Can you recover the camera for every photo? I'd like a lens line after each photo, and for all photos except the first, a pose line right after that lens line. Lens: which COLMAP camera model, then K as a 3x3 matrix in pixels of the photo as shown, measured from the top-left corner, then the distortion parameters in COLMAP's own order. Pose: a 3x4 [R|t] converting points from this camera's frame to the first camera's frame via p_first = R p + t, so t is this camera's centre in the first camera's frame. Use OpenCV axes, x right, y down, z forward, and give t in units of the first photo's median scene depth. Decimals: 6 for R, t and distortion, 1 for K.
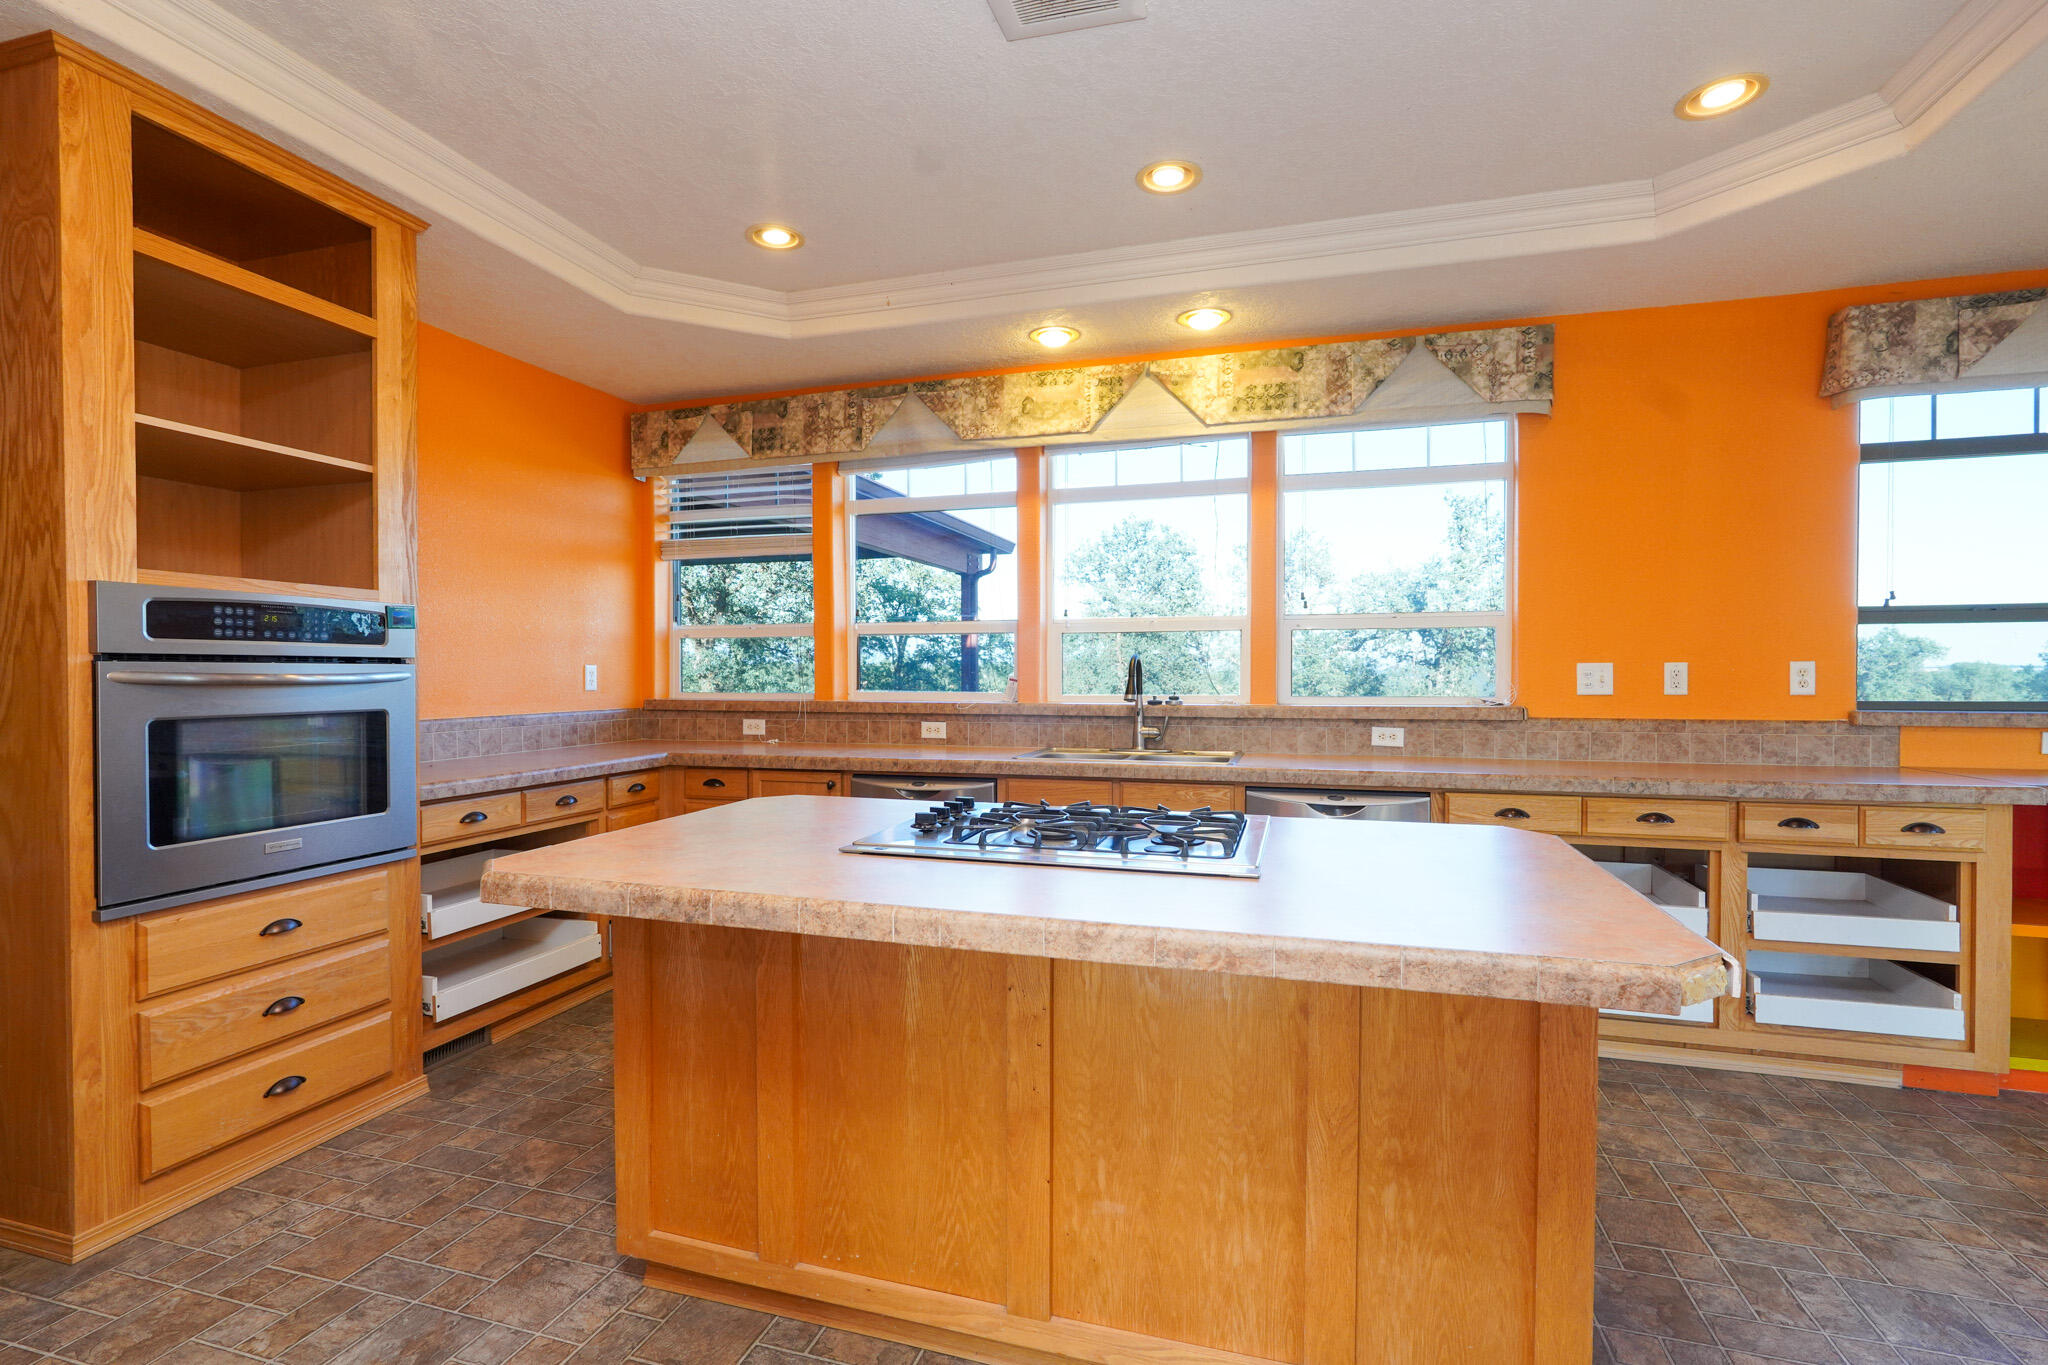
lens RADIAL K [[955.3, 0, 1014.4], [0, 955.3, 689.3], [0, 0, 1]] dist [-0.009973, 0.003672]
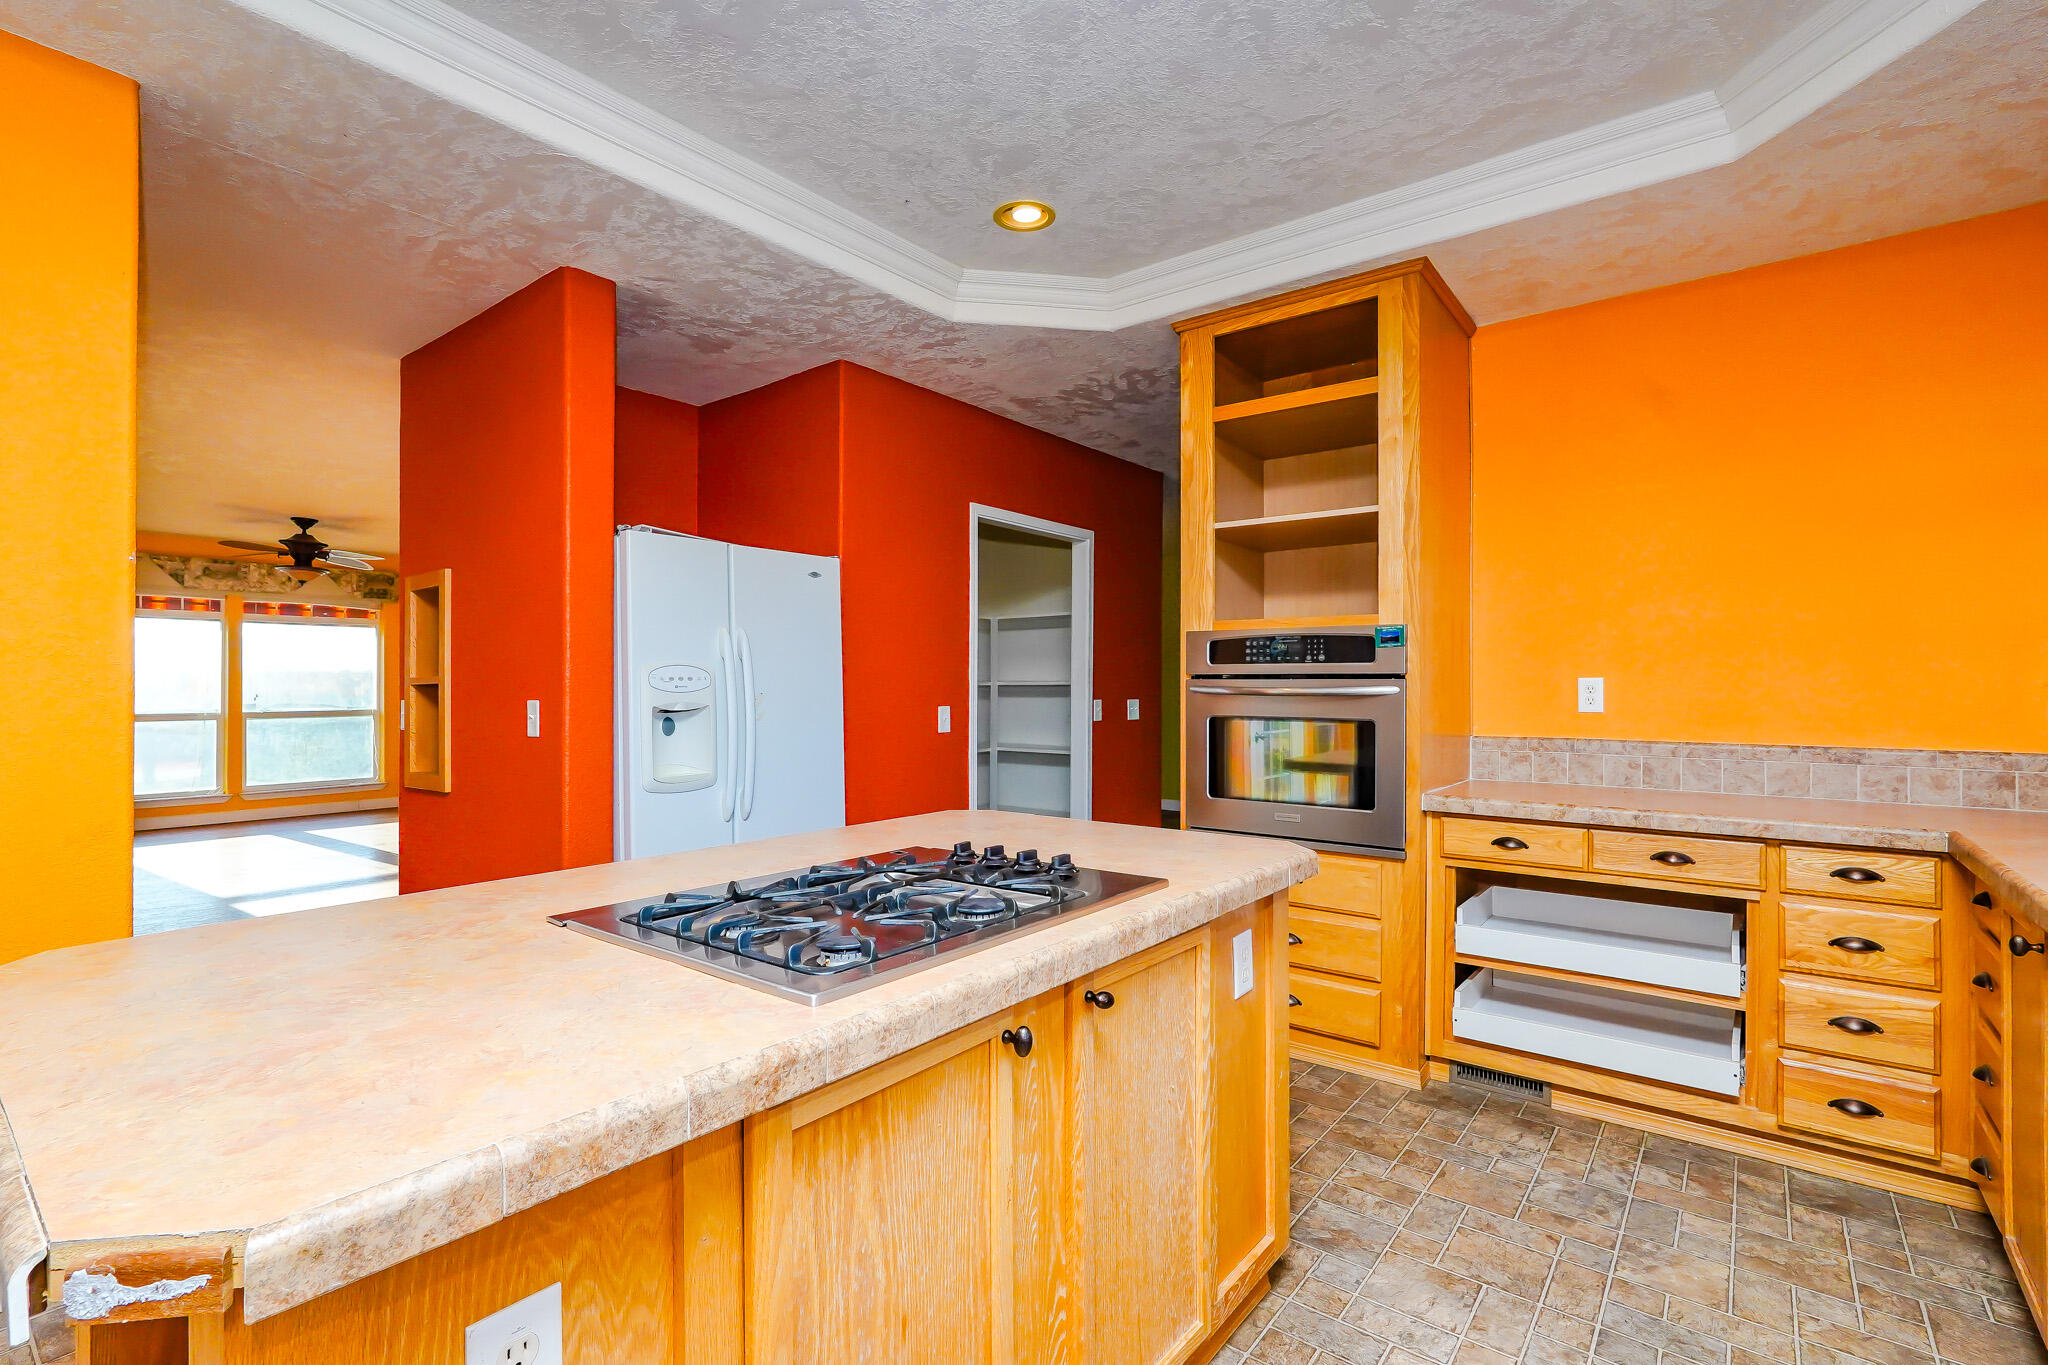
lens RADIAL K [[955.3, 0, 1025.2], [0, 955.3, 685.8], [0, 0, 1]] dist [-0.009973, 0.003672]
pose [[-0.361901, 0.002770, -0.932213, 0.539447], [-0.018854, 0.999769, 0.010290, -0.022784], [0.932026, 0.021300, -0.361765, 1.018514]]
